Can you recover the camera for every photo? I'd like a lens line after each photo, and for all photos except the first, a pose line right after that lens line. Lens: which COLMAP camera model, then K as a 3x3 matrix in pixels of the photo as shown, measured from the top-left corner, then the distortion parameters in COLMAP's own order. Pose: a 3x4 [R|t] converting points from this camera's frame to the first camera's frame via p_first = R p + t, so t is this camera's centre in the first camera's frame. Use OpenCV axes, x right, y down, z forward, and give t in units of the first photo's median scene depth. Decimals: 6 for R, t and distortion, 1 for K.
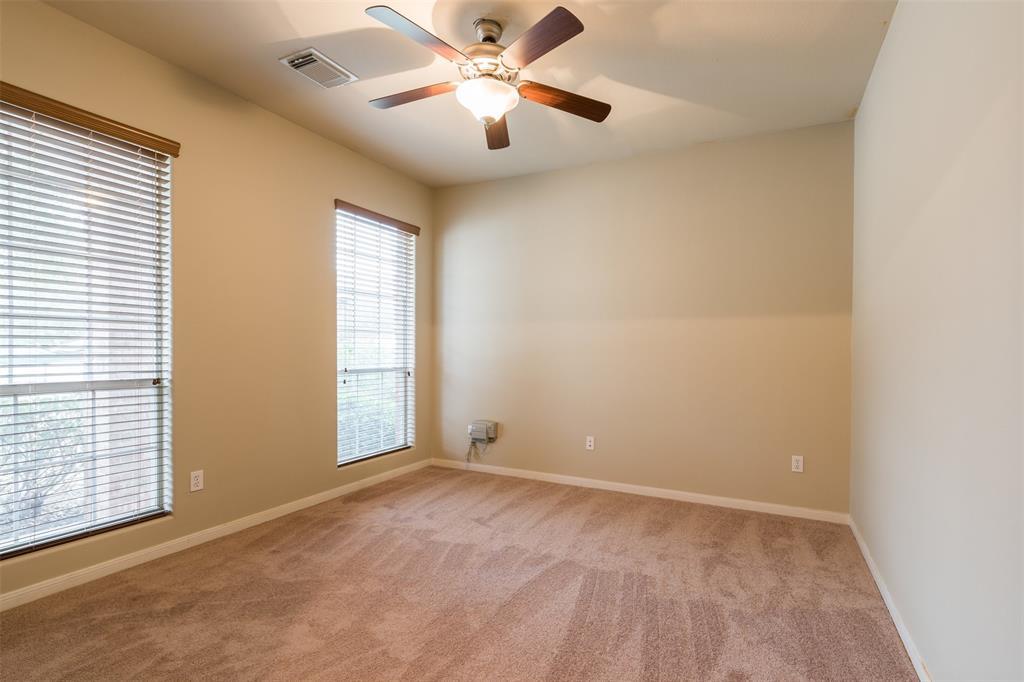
lens RADIAL K [[429.5, 0, 510.0], [0, 429.5, 346.6], [0, 0, 1]] dist [0.007760, -0.001581]
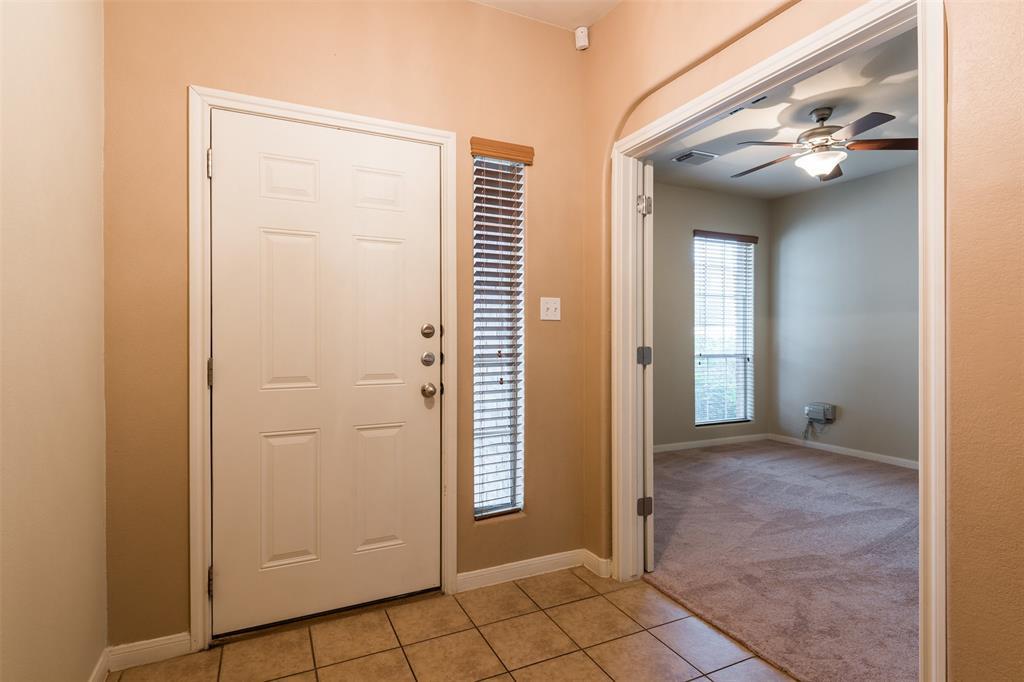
lens RADIAL K [[520.9, 0, 511.7], [0, 520.9, 339.4], [0, 0, 1]] dist [0.008395, -0.005610]
pose [[0.821499, -0.002724, -0.570203, 0.056116], [0.006196, 0.999972, 0.004150, -0.003070], [0.570176, -0.006942, 0.821493, -0.606890]]
